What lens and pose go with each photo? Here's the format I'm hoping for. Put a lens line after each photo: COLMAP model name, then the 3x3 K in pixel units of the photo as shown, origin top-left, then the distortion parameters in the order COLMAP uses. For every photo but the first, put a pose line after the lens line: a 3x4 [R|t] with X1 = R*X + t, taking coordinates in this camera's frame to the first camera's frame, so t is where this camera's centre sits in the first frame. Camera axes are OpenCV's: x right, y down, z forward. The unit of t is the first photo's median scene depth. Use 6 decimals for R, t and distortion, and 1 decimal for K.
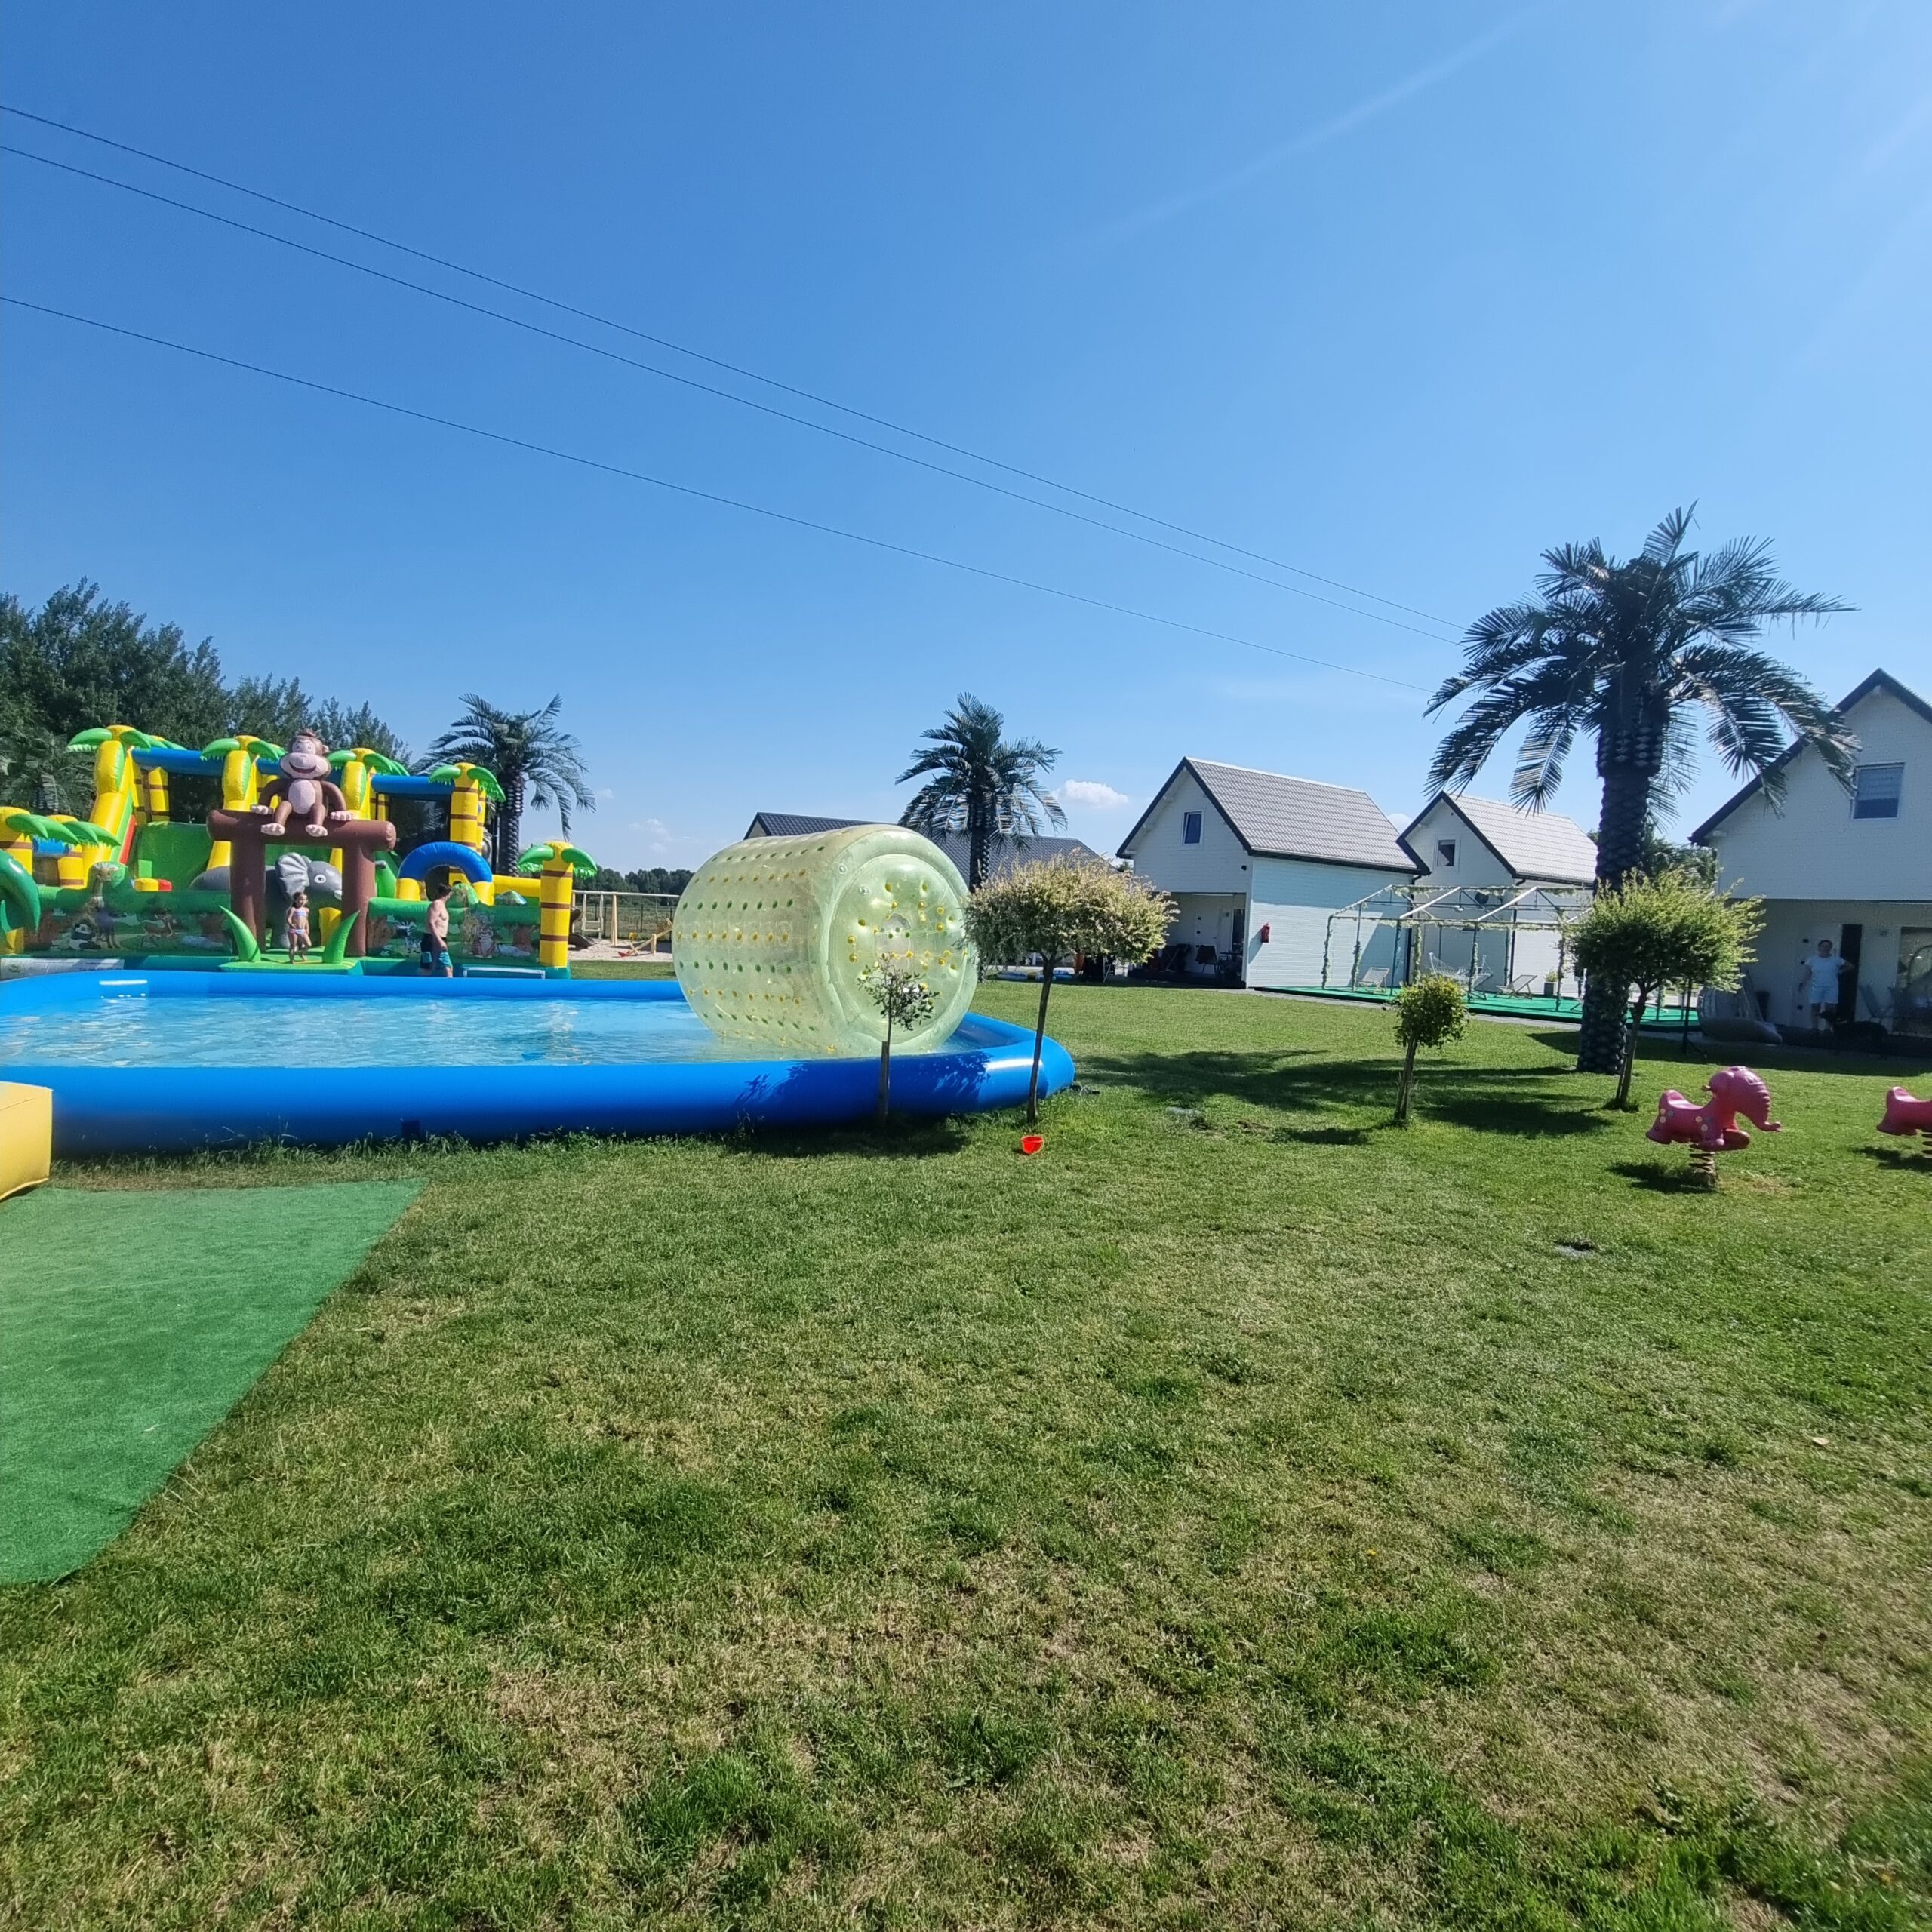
lens RADIAL K [[1040.4, 0, 965.2], [0, 1040.4, 962.4], [0, 0, 1]] dist [0.004947, -0.004410]
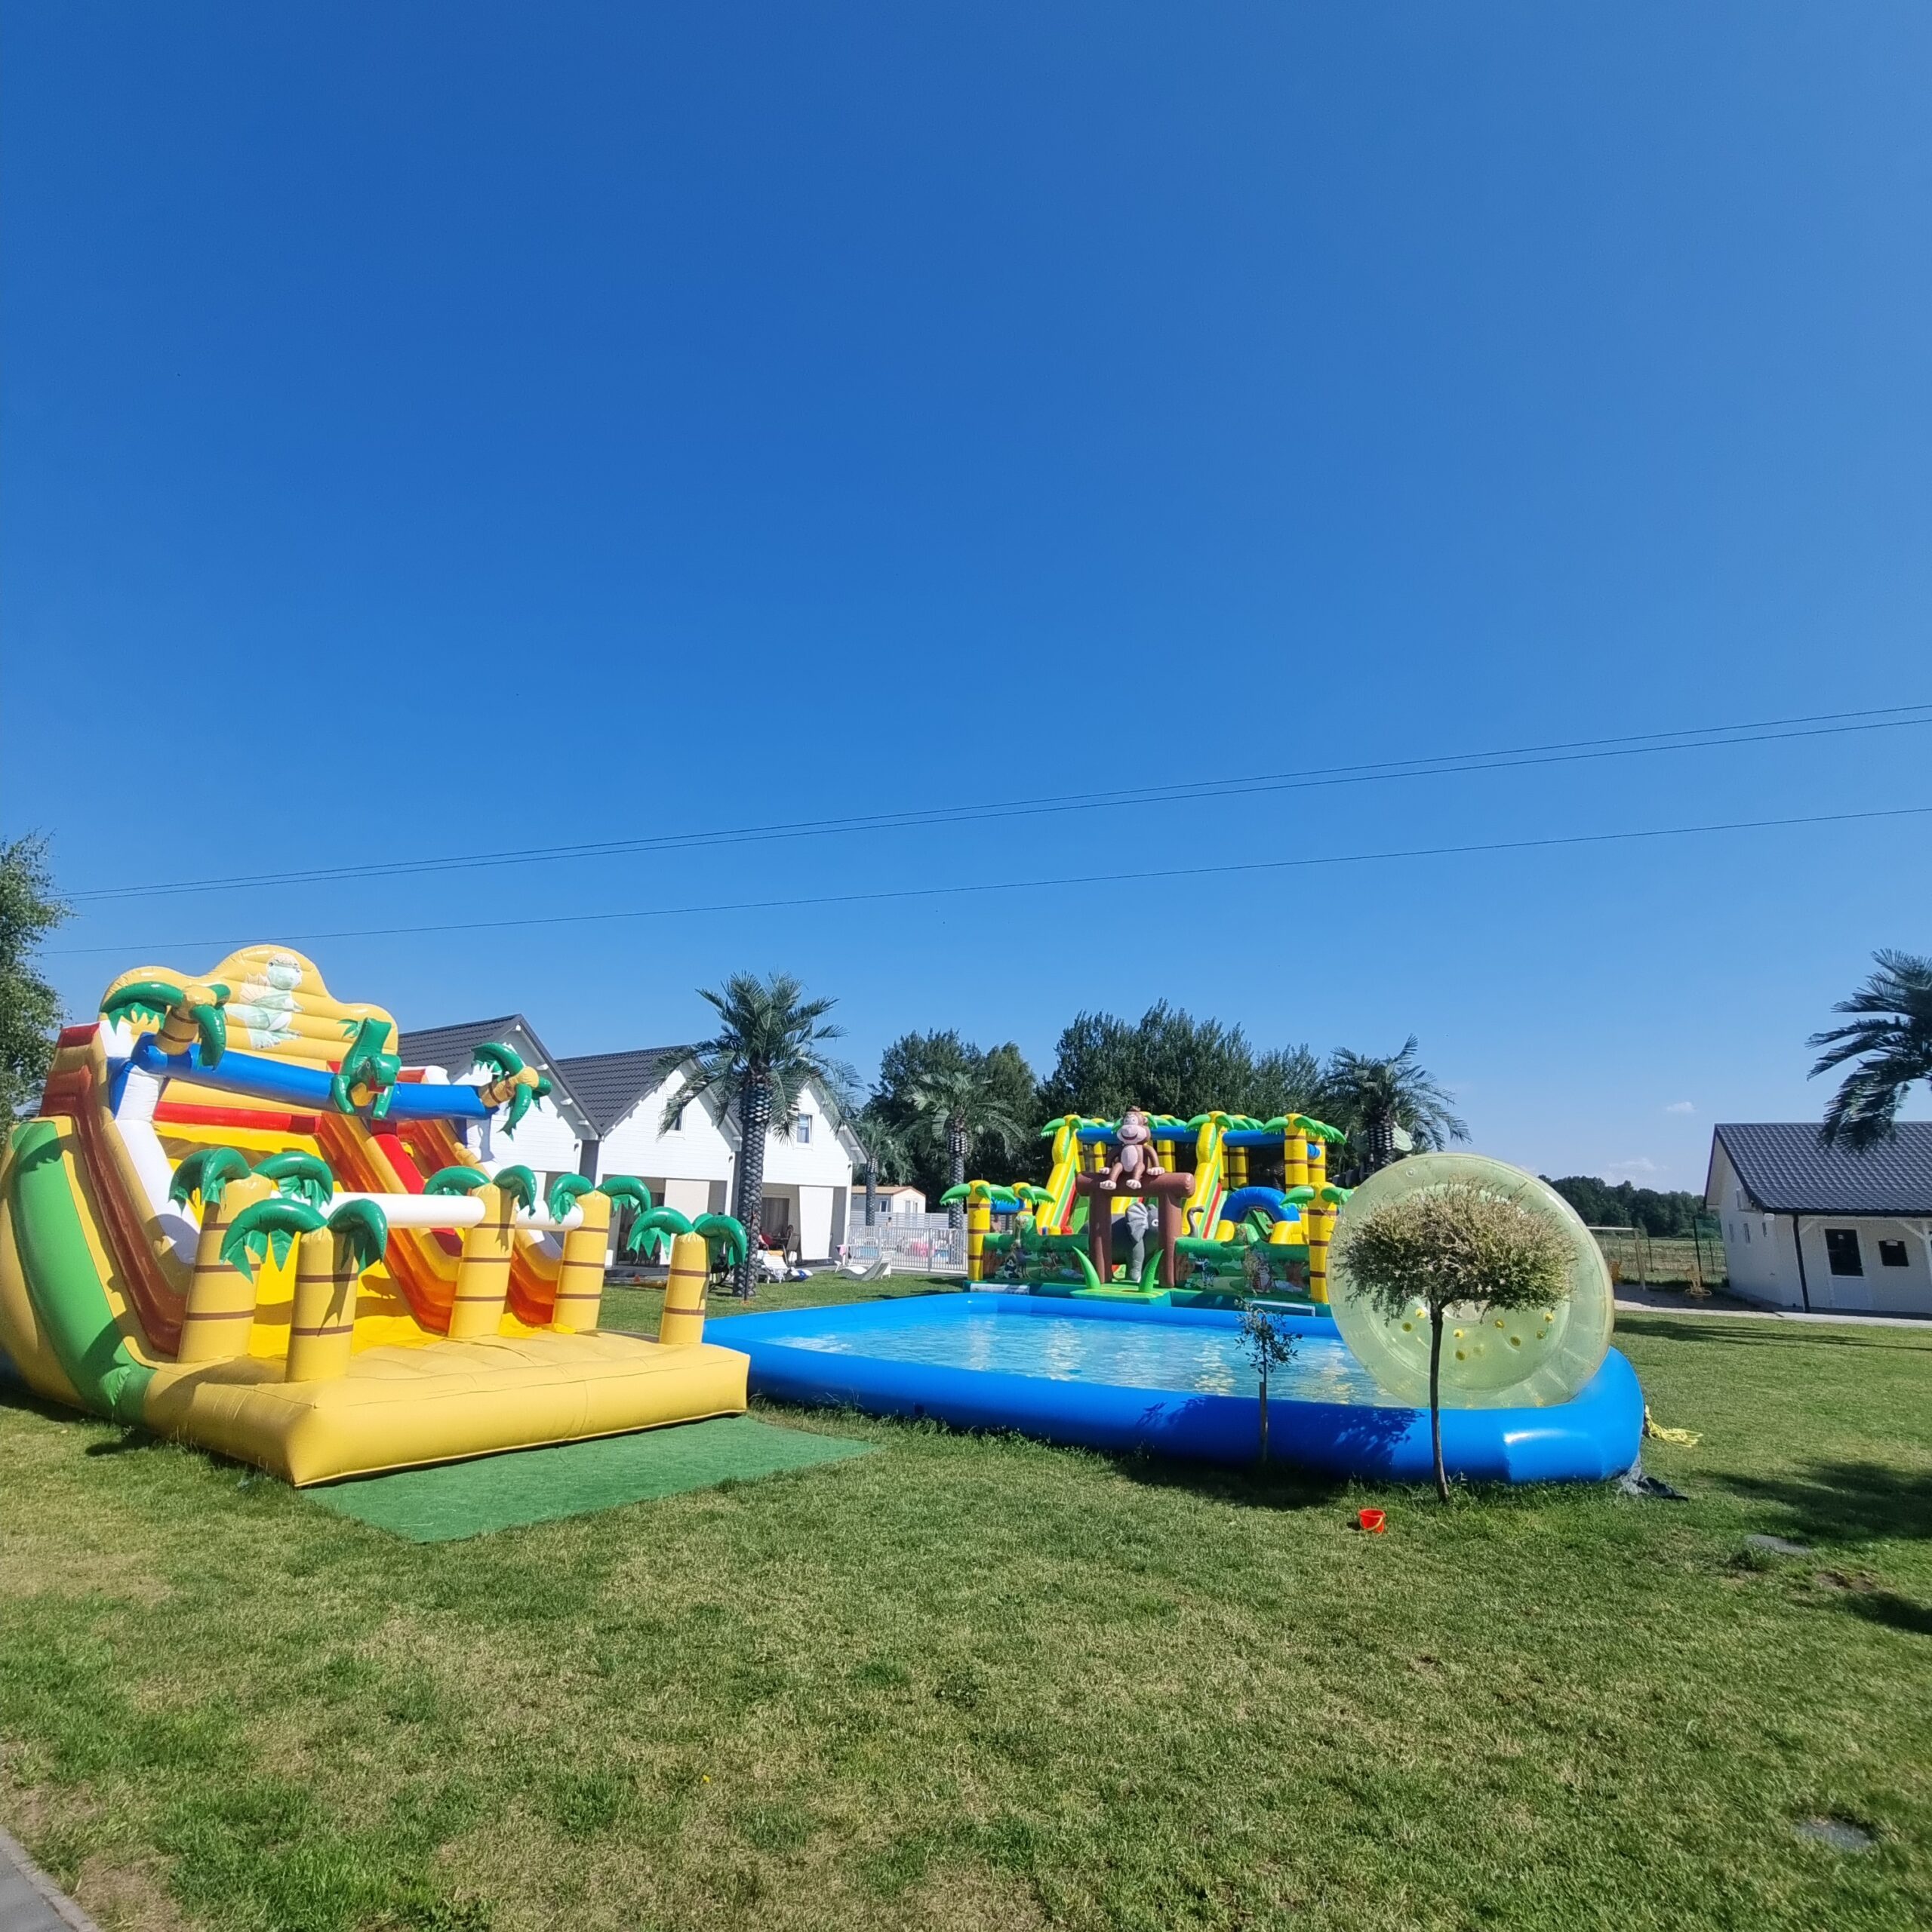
lens RADIAL K [[1040.4, 0, 965.1], [0, 1040.4, 961.1], [0, 0, 1]] dist [0.004947, -0.004410]
pose [[0.589447, -0.219462, -0.777424, 0.389879], [-0.033832, 0.954838, -0.295196, -0.004360], [0.807098, 0.200304, 0.555401, 0.075706]]
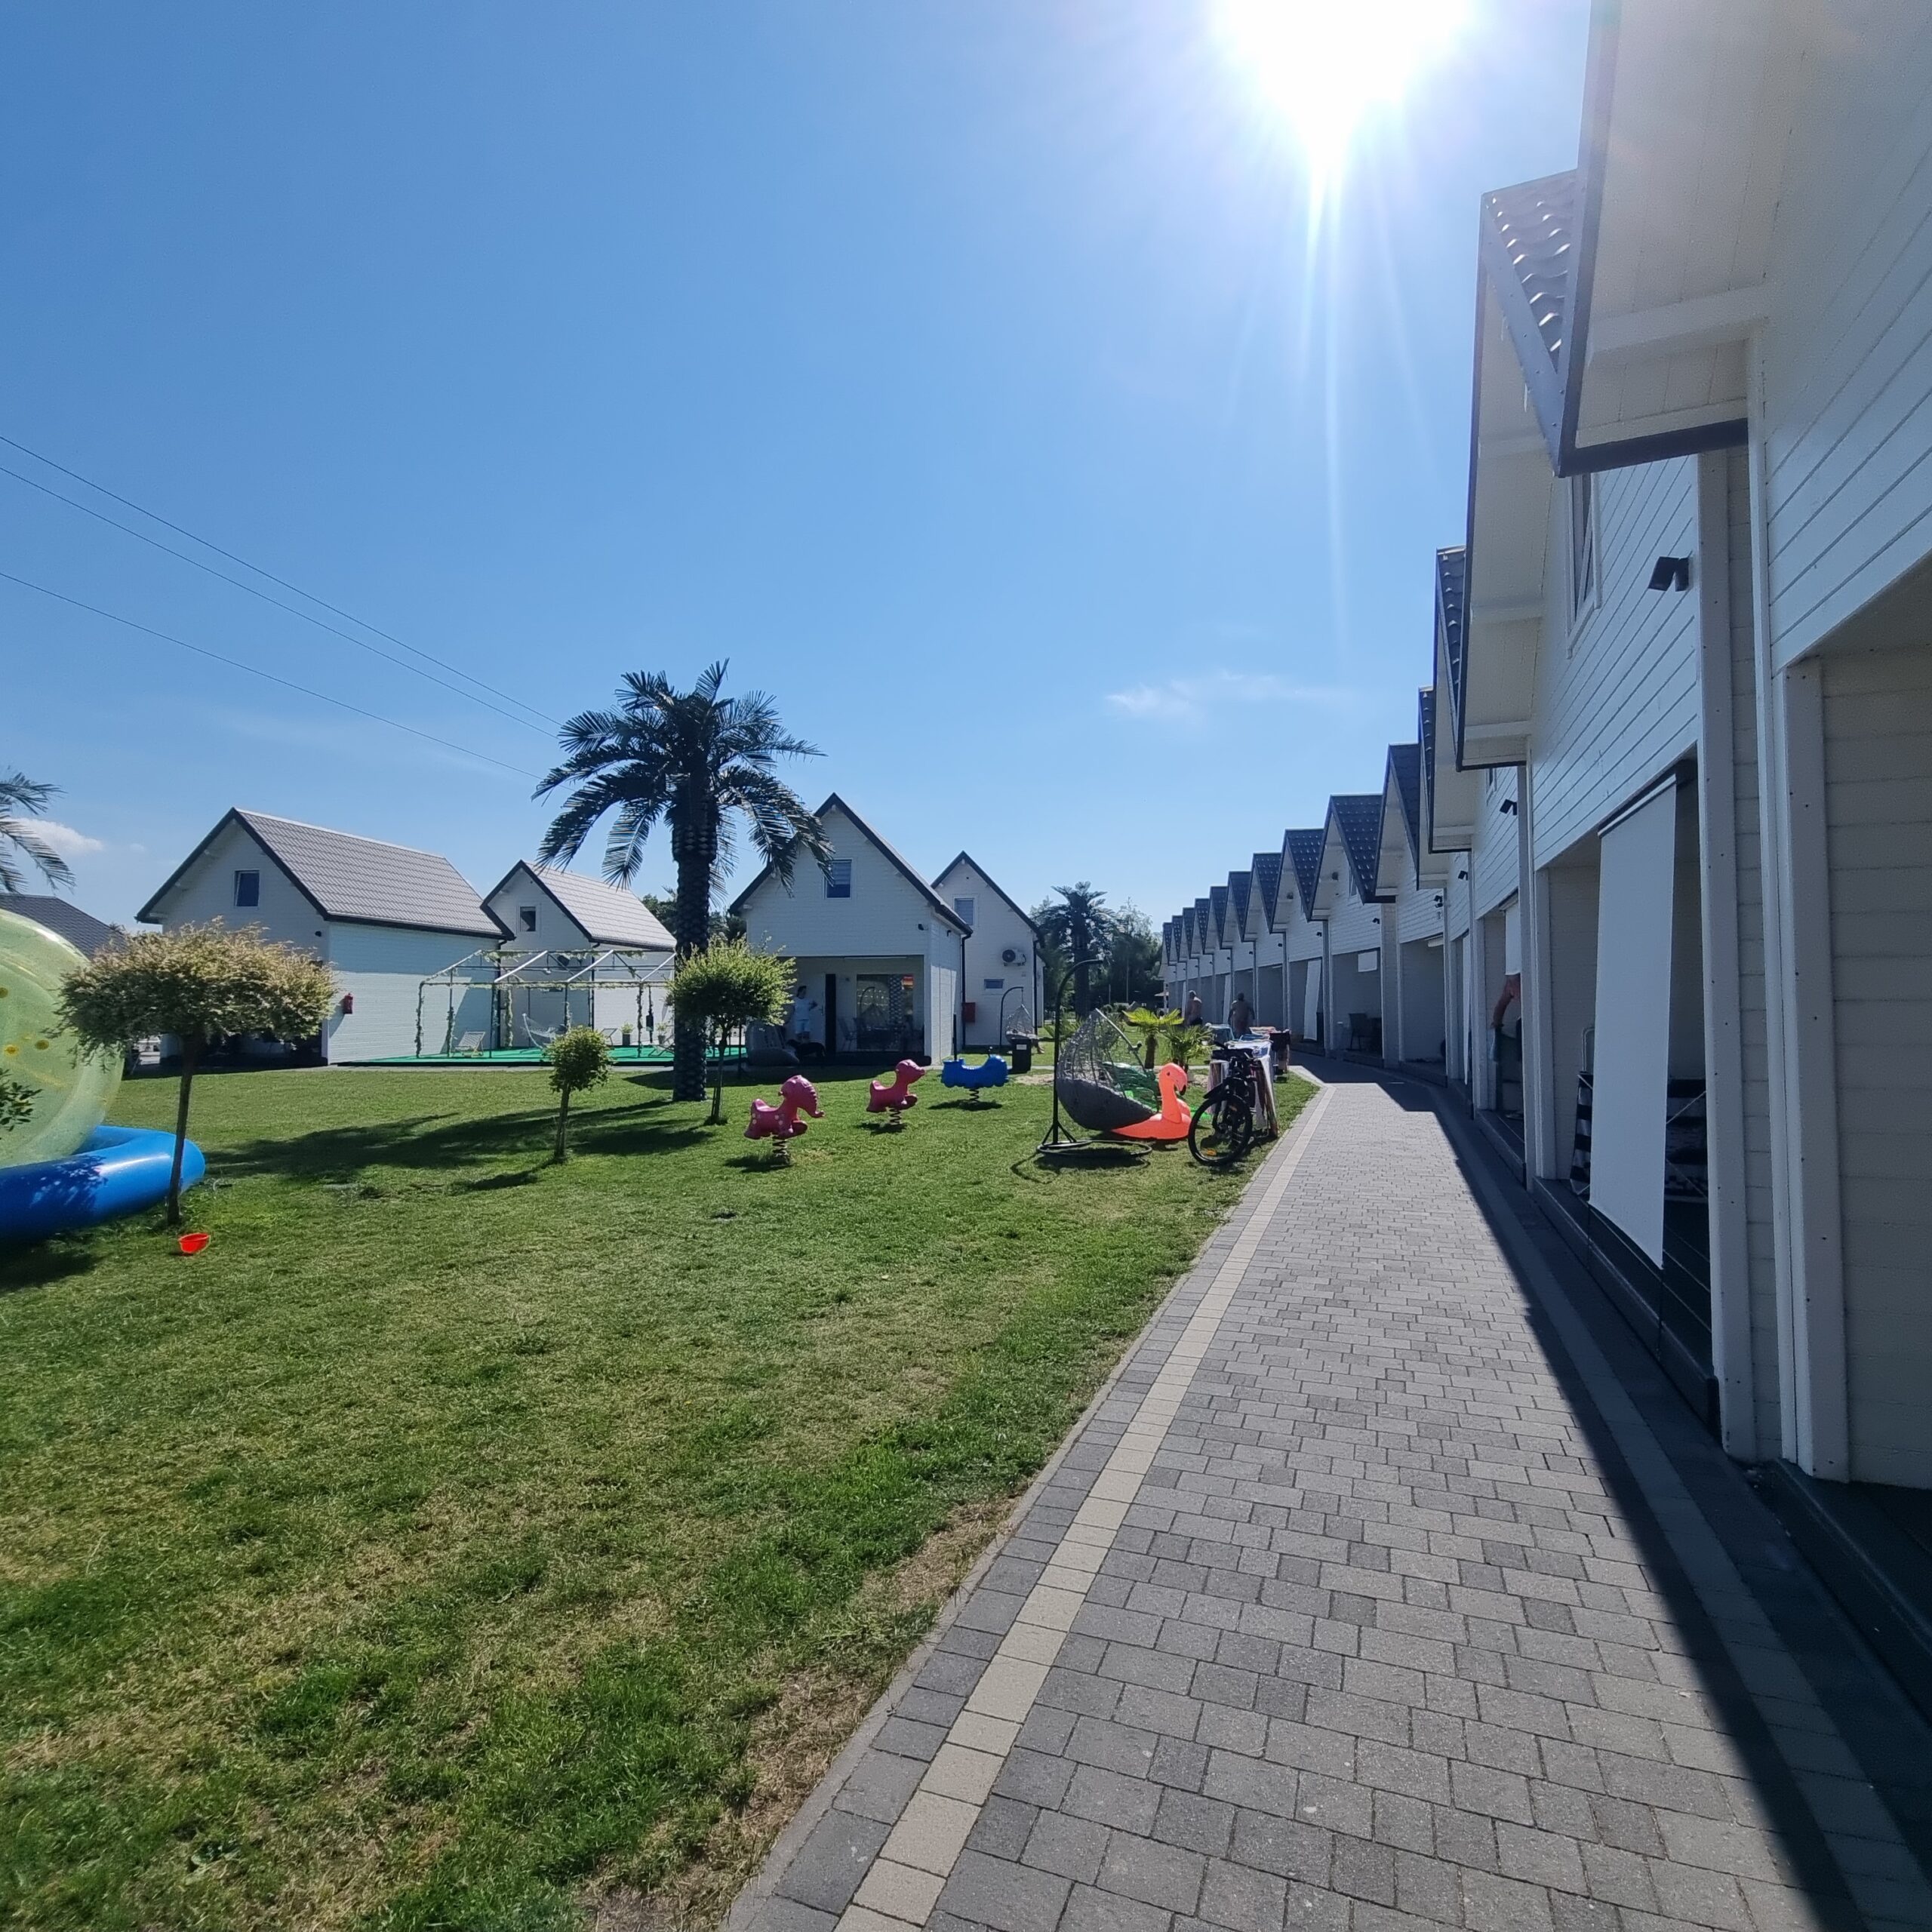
lens RADIAL K [[1040.4, 0, 959.8], [0, 1040.4, 975.3], [0, 0, 1]] dist [0.004947, -0.004410]
pose [[0.665800, -0.032435, 0.745425, -0.096696], [0.068708, 0.997475, -0.017966, 0.002224], [-0.742960, 0.063179, 0.666347, -0.070212]]
